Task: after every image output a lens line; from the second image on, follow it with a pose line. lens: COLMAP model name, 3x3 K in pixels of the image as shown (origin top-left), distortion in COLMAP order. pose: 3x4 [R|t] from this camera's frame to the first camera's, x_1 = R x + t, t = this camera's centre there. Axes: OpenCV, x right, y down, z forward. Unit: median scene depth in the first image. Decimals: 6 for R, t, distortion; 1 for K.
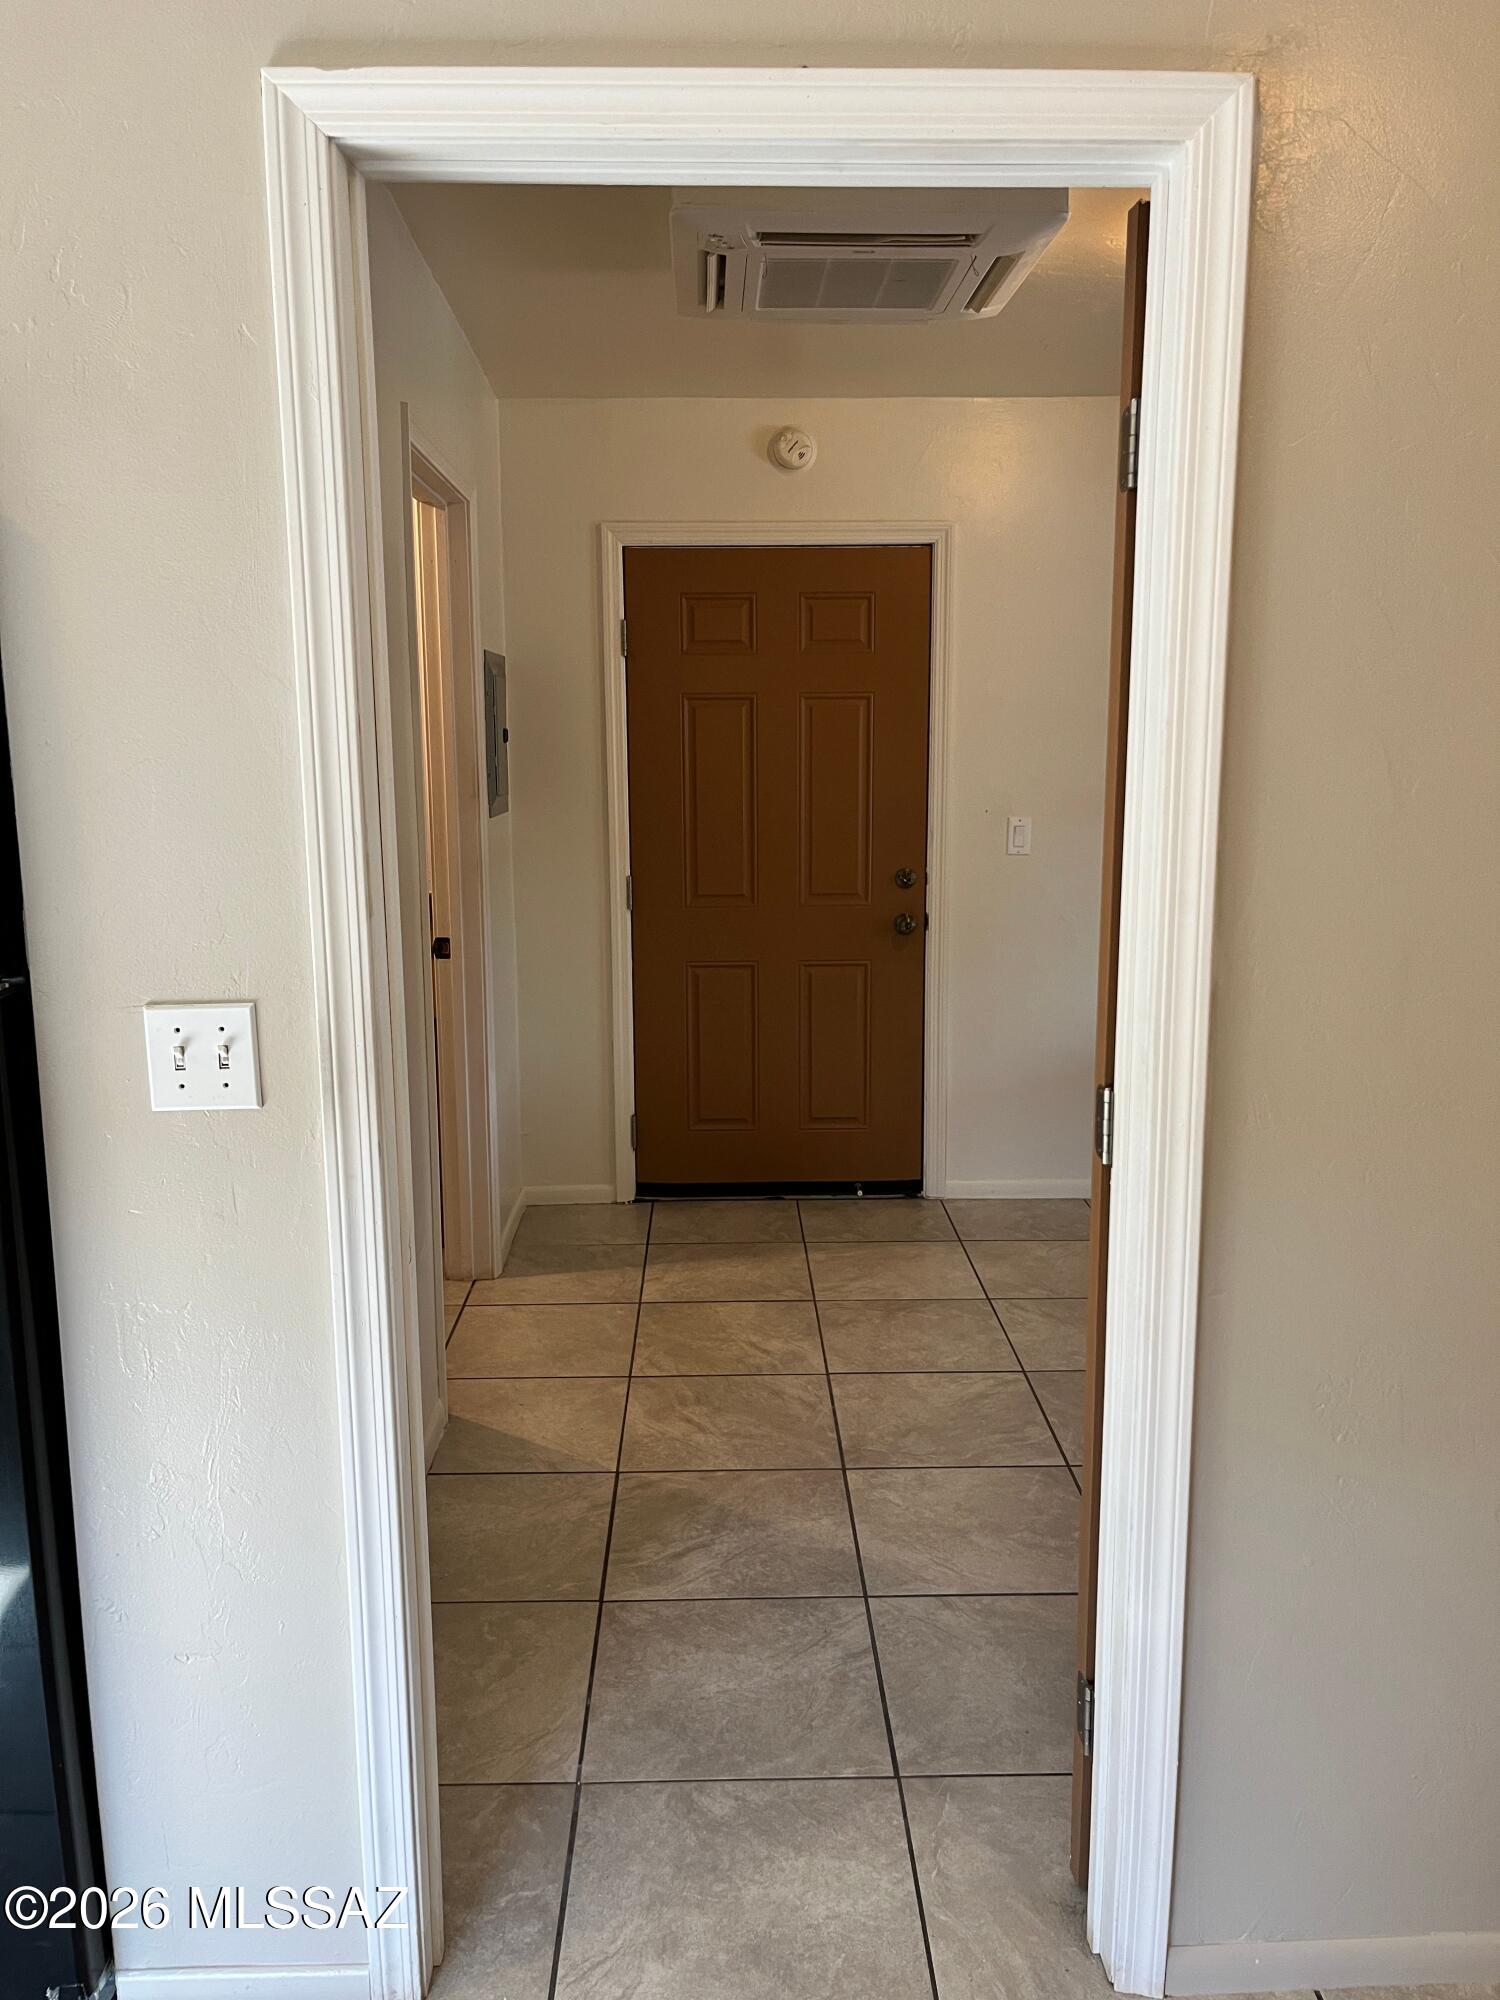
lens RADIAL K [[1501.1, 0, 750.0], [0, 1501.1, 1000.0], [0, 0, 1]] dist [0.023083, -0.005722]
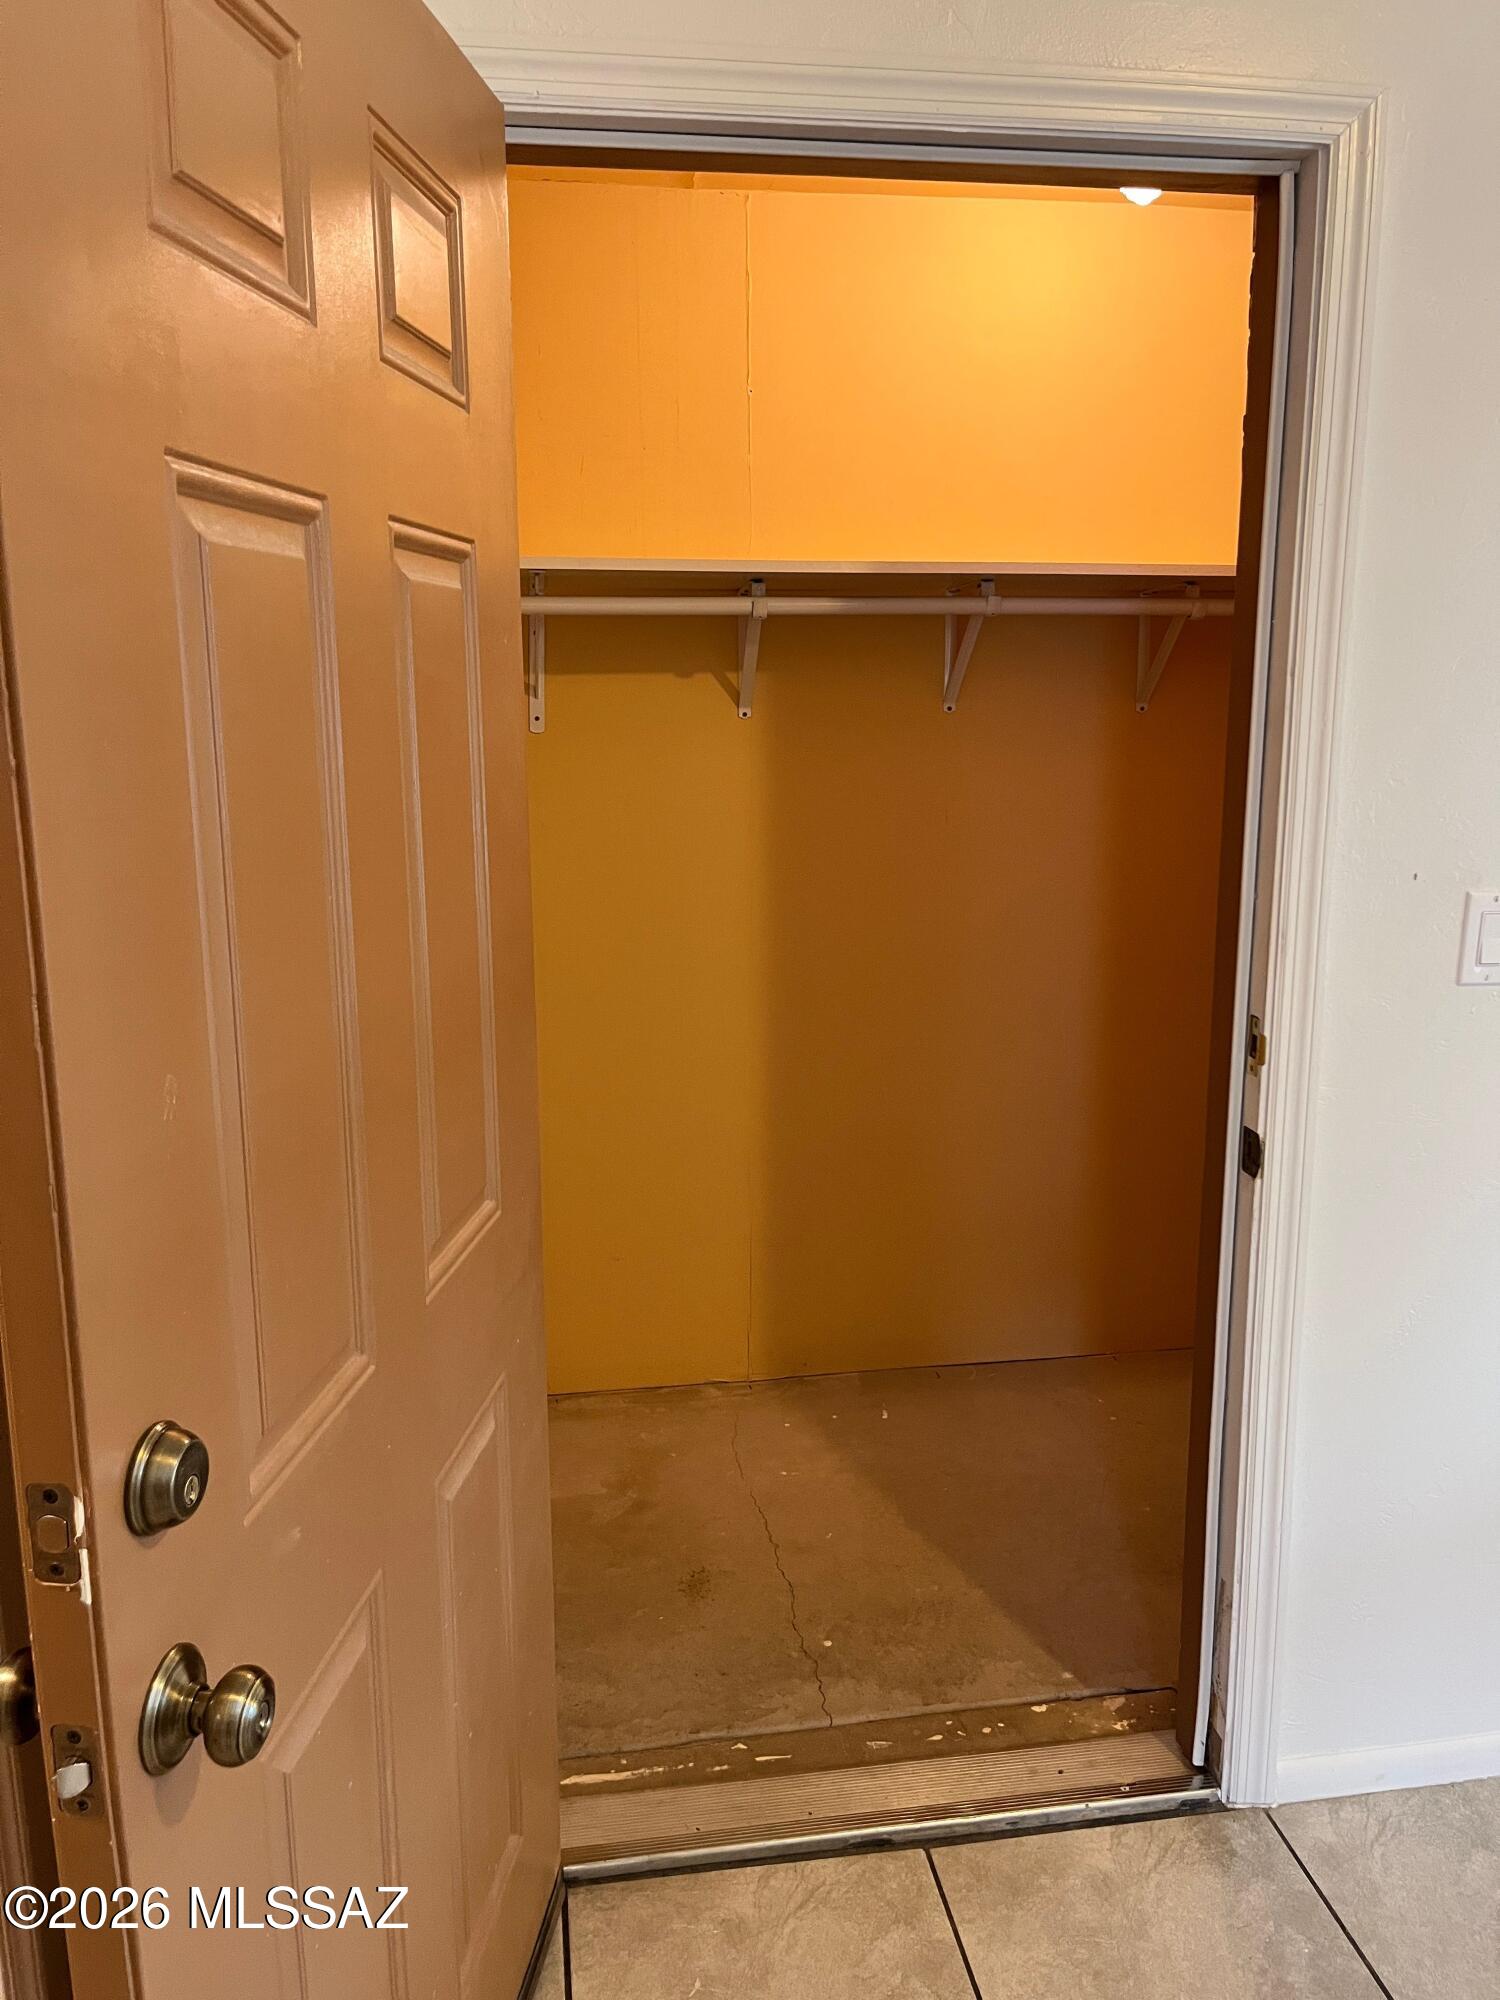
lens RADIAL K [[1501.1, 0, 750.0], [0, 1501.1, 1000.0], [0, 0, 1]] dist [0.023083, -0.005722]
pose [[0.992420, -0.023221, 0.120679, -0.066210], [0.020832, 0.999562, 0.021021, -0.115020], [-0.121114, -0.018348, 0.992469, 0.692126]]
